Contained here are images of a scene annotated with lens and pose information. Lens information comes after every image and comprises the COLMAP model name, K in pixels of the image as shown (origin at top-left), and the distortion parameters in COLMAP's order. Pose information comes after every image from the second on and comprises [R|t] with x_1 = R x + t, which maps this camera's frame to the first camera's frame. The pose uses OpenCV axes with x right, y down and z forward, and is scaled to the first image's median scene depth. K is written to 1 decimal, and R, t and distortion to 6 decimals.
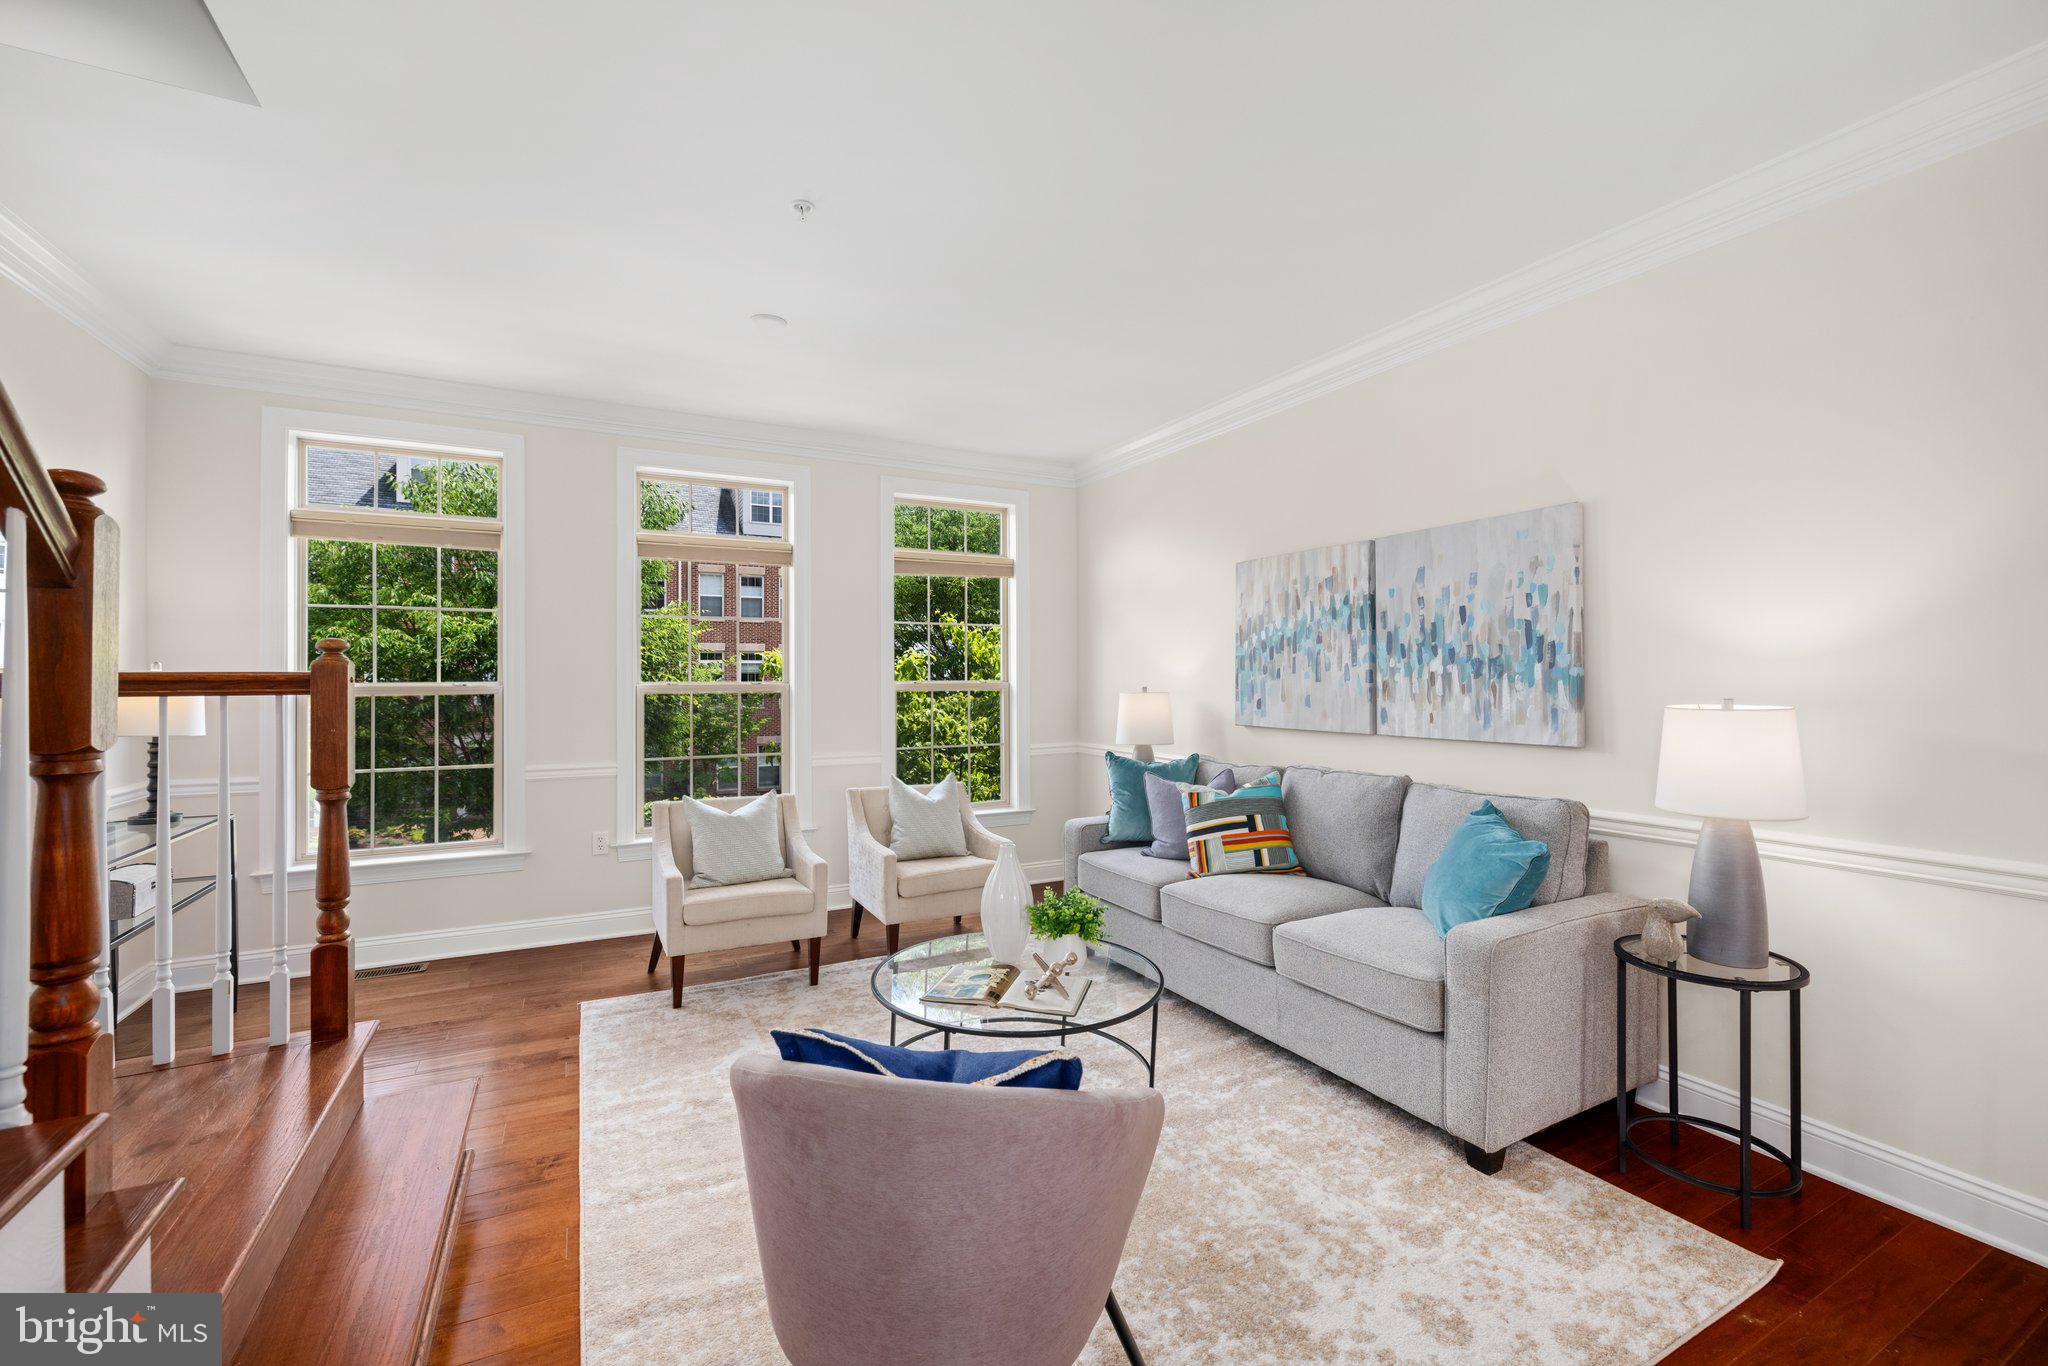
lens RADIAL K [[850.0, 0, 1021.3], [0, 850.0, 670.9], [0, 0, 1]] dist [0.000614, 0.000244]
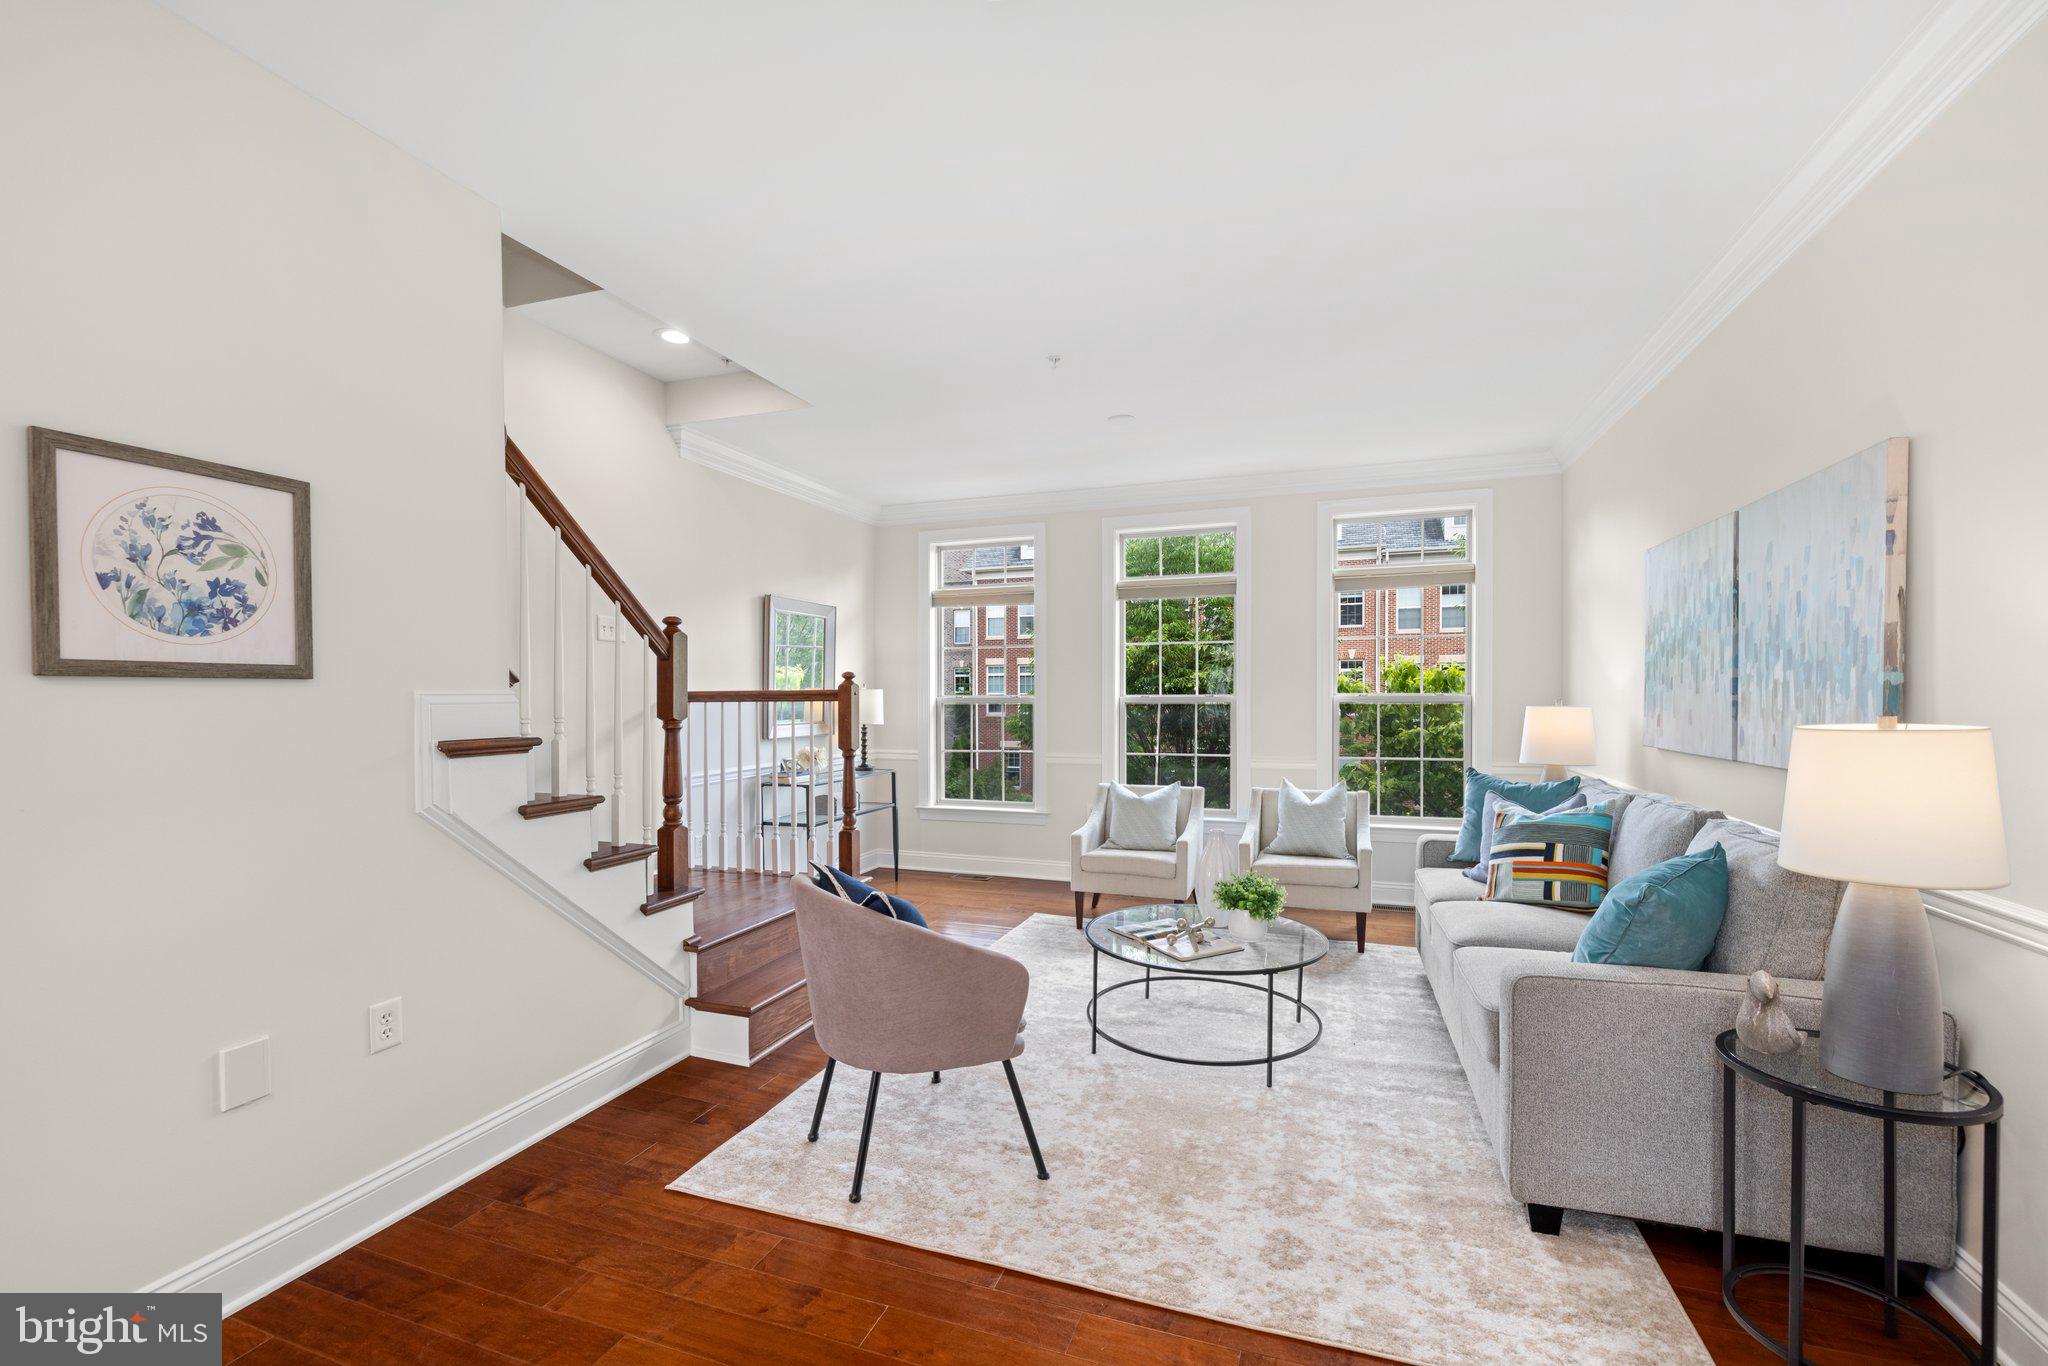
lens RADIAL K [[858.6, 0, 1029.2], [0, 858.6, 704.9], [0, 0, 1]] dist [-0.002263, -0.000036]
pose [[0.679468, 0.006314, -0.733678, 0.566477], [0.011319, 0.999754, 0.019086, 0.001369], [0.733618, -0.021273, 0.679229, -0.009515]]
